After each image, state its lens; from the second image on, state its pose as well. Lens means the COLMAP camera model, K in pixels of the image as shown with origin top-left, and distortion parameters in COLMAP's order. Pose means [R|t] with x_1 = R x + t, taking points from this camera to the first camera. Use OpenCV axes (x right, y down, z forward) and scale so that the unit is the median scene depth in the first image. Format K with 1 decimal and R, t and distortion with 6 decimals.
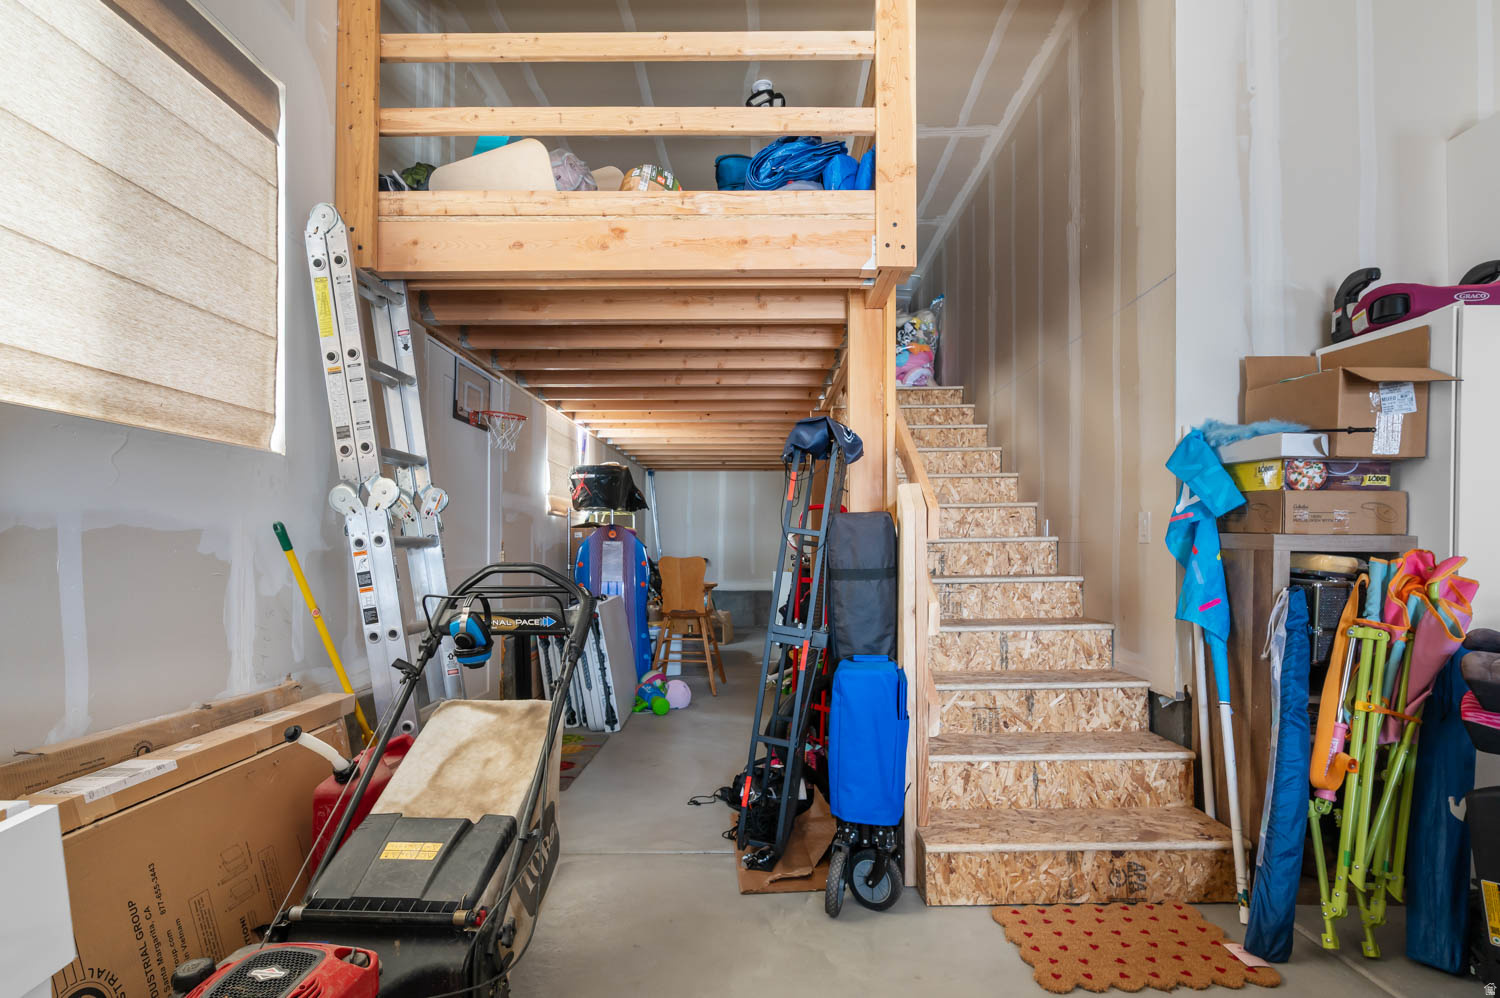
lens RADIAL K [[725.7, 0, 755.9], [0, 725.7, 519.4], [0, 0, 1]] dist [0.003177, -0.000288]
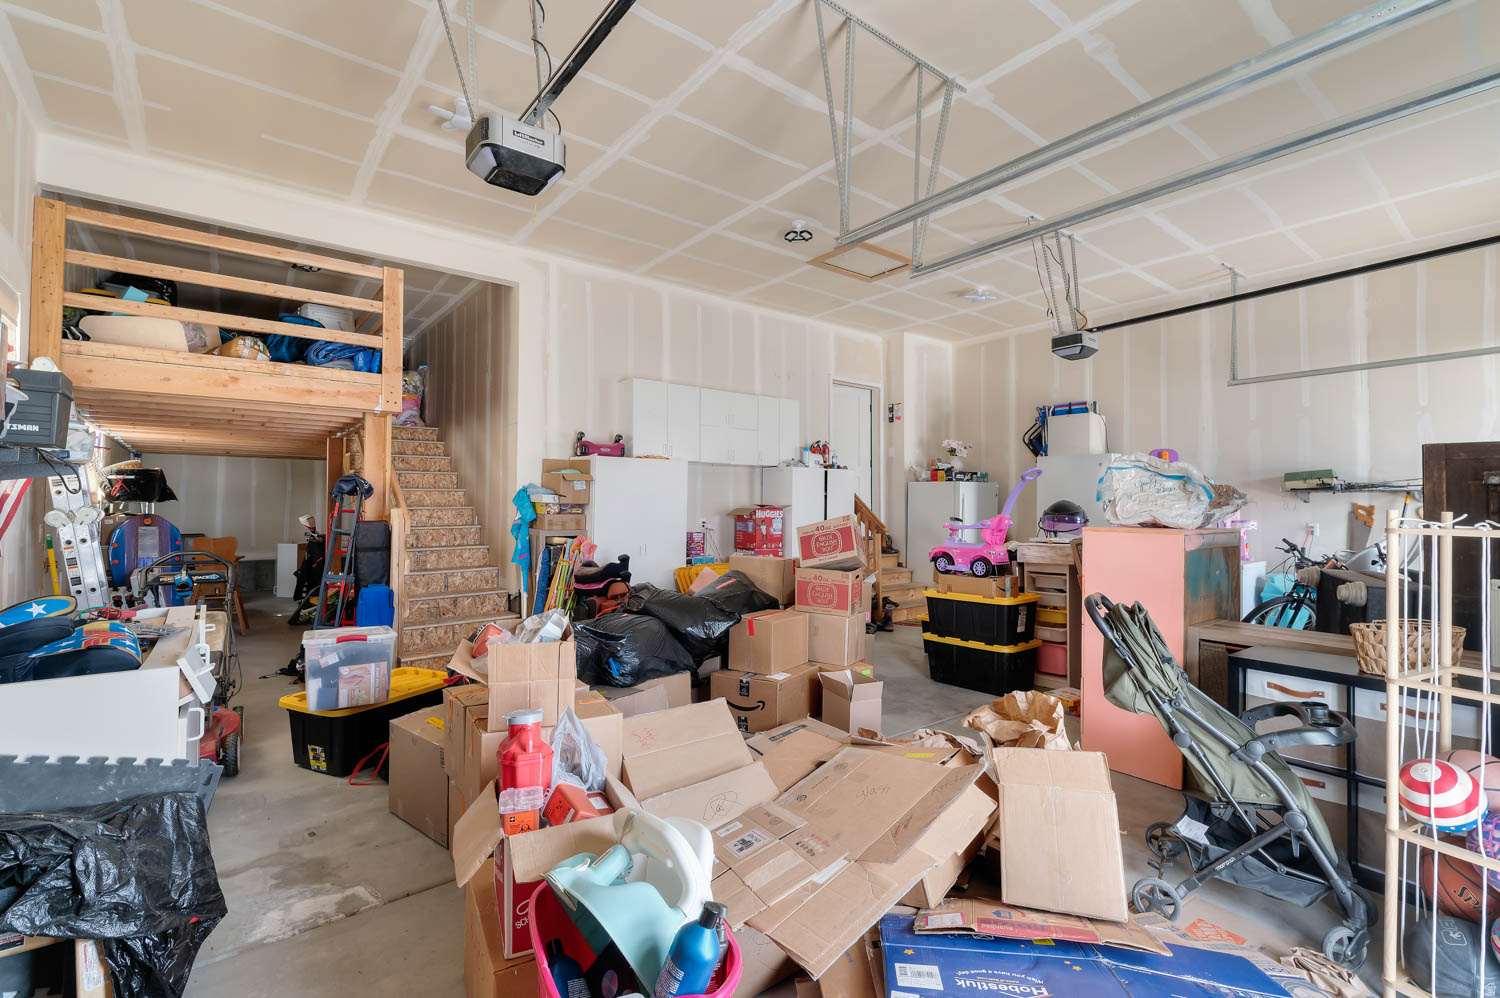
lens RADIAL K [[672.8, 0, 750.8], [0, 672.8, 501.7], [0, 0, 1]] dist [-0.001581, -0.000732]
pose [[0.777237, 0.008907, 0.629145, -0.243468], [-0.024854, 0.999554, 0.016553, -0.129426], [-0.628717, -0.028502, 0.777112, -1.288348]]
